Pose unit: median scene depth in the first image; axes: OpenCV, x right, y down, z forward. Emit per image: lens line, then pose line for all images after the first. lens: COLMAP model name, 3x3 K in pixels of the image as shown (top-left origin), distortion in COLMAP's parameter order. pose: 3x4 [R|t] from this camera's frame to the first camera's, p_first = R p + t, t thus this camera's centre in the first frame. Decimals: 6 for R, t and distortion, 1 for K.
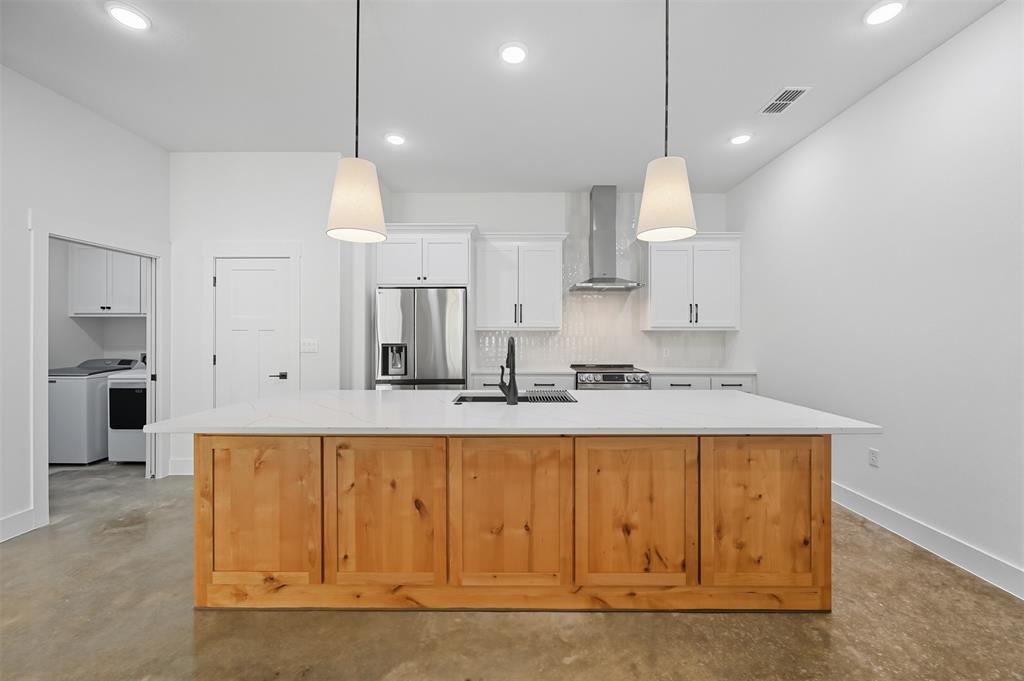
lens RADIAL K [[402.6, 0, 520.2], [0, 402.6, 340.1], [0, 0, 1]] dist [0.002455, 0.000434]
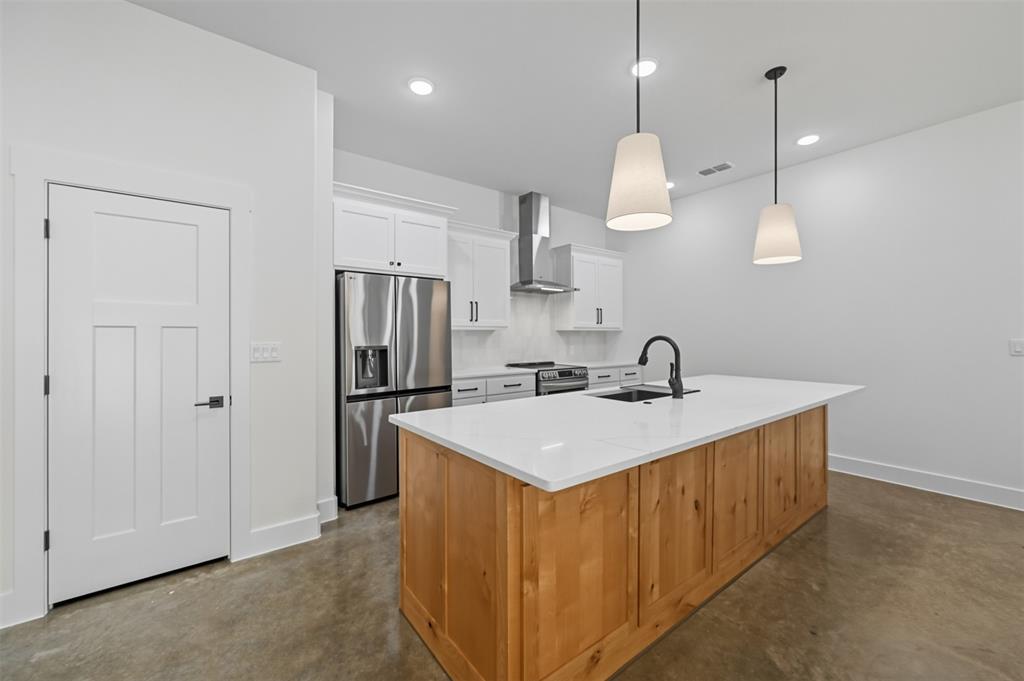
lens RADIAL K [[402.6, 0, 516.5], [0, 402.6, 340.6], [0, 0, 1]] dist [0.002455, 0.000434]
pose [[0.788964, -0.010144, 0.614356, -0.540197], [0.009745, 0.999945, 0.003996, -0.001798], [-0.614362, 0.002834, 0.789019, 0.219152]]
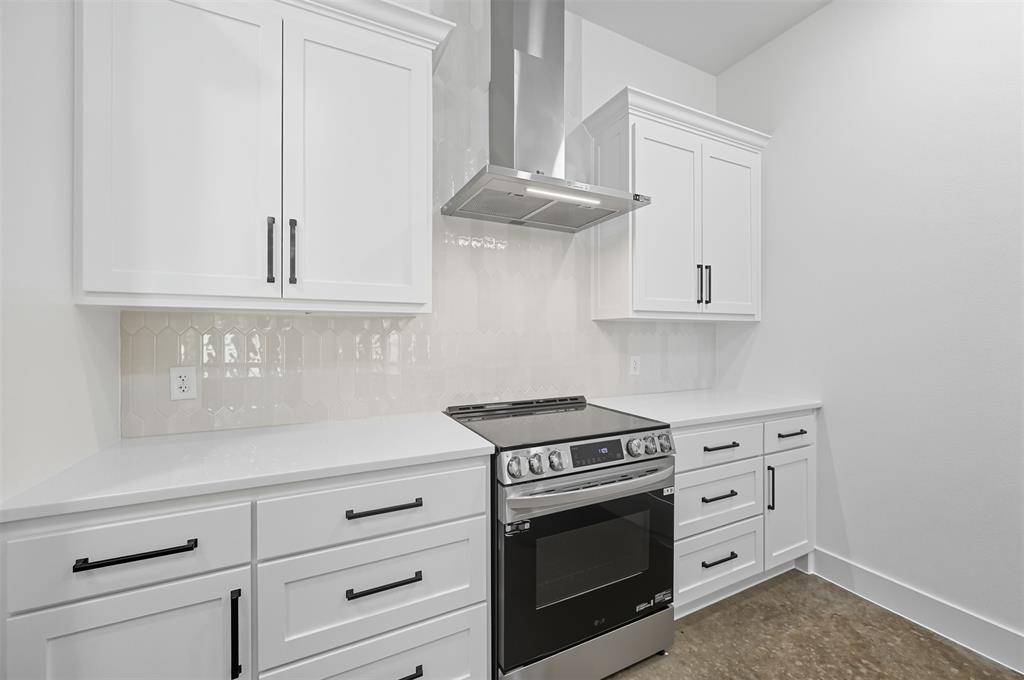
lens RADIAL K [[402.6, 0, 512.1], [0, 402.6, 334.6], [0, 0, 1]] dist [0.002455, 0.000434]
pose [[0.896512, 0.002278, 0.443014, 0.016004], [0.000677, 0.999979, -0.006513, -0.004213], [-0.443019, 0.006139, 0.896491, 0.723103]]
